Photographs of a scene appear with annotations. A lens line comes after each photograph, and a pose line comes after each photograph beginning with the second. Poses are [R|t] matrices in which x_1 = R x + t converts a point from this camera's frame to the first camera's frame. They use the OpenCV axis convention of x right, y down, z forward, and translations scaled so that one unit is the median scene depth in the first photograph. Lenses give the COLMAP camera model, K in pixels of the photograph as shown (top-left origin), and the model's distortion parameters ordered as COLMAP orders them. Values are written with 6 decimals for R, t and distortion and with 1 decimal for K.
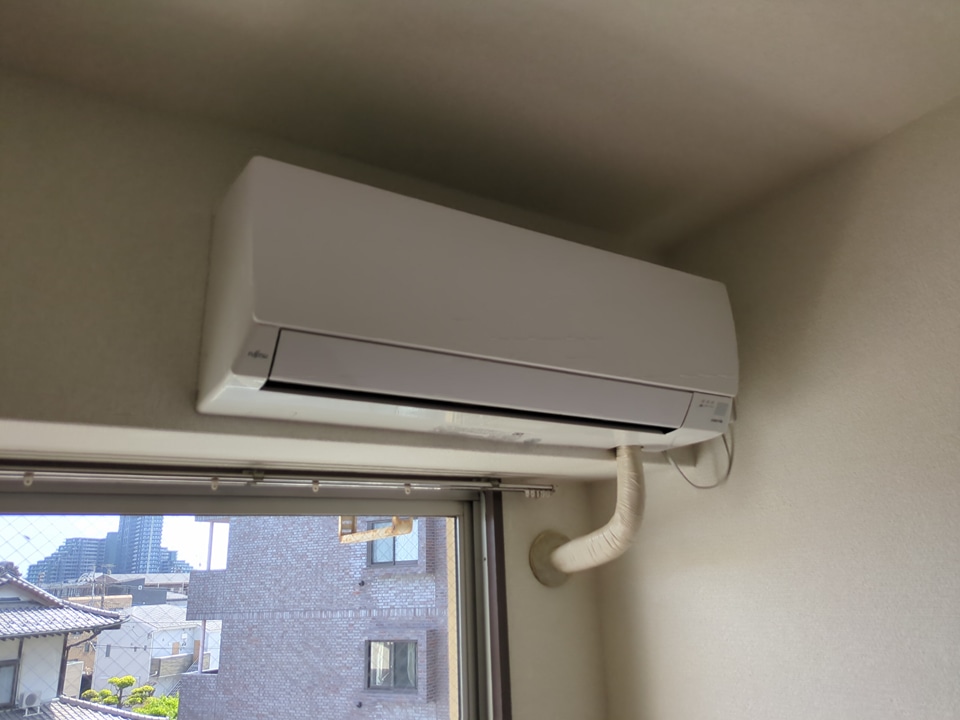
lens RADIAL K [[717.7, 0, 487.3], [0, 717.7, 358.4], [0, 0, 1]] dist [0.044685, -0.037093]
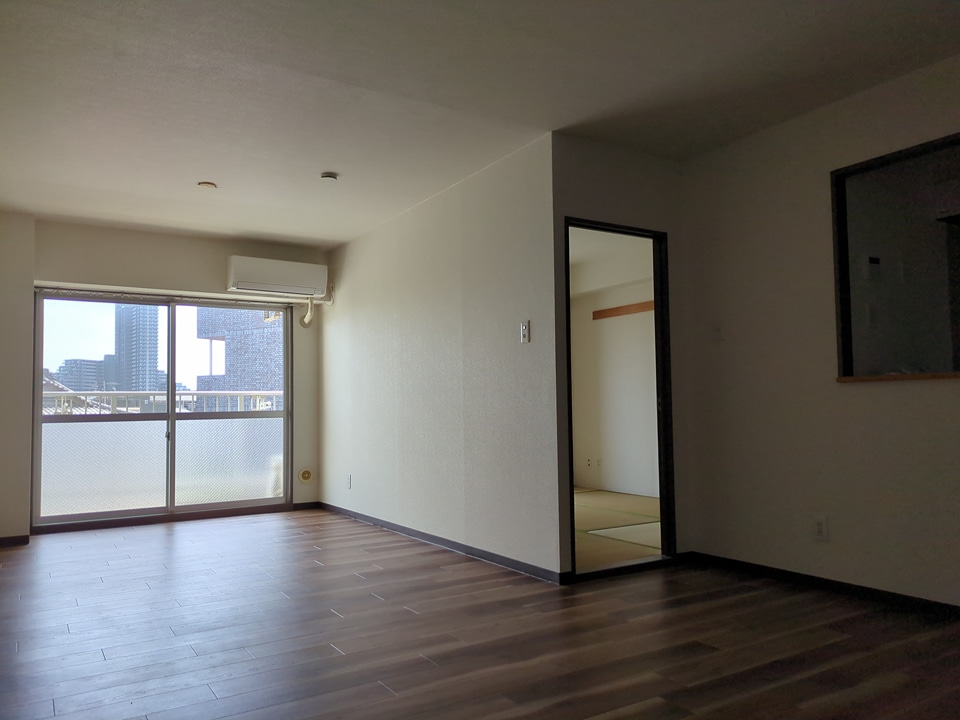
lens RADIAL K [[717.7, 0, 471.9], [0, 717.7, 380.2], [0, 0, 1]] dist [0.044685, -0.037093]
pose [[0.999725, 0.023422, -0.001413, 1.138627], [-0.022281, 0.966468, 0.255818, -0.533901], [0.007358, -0.255716, 0.966724, -3.393001]]
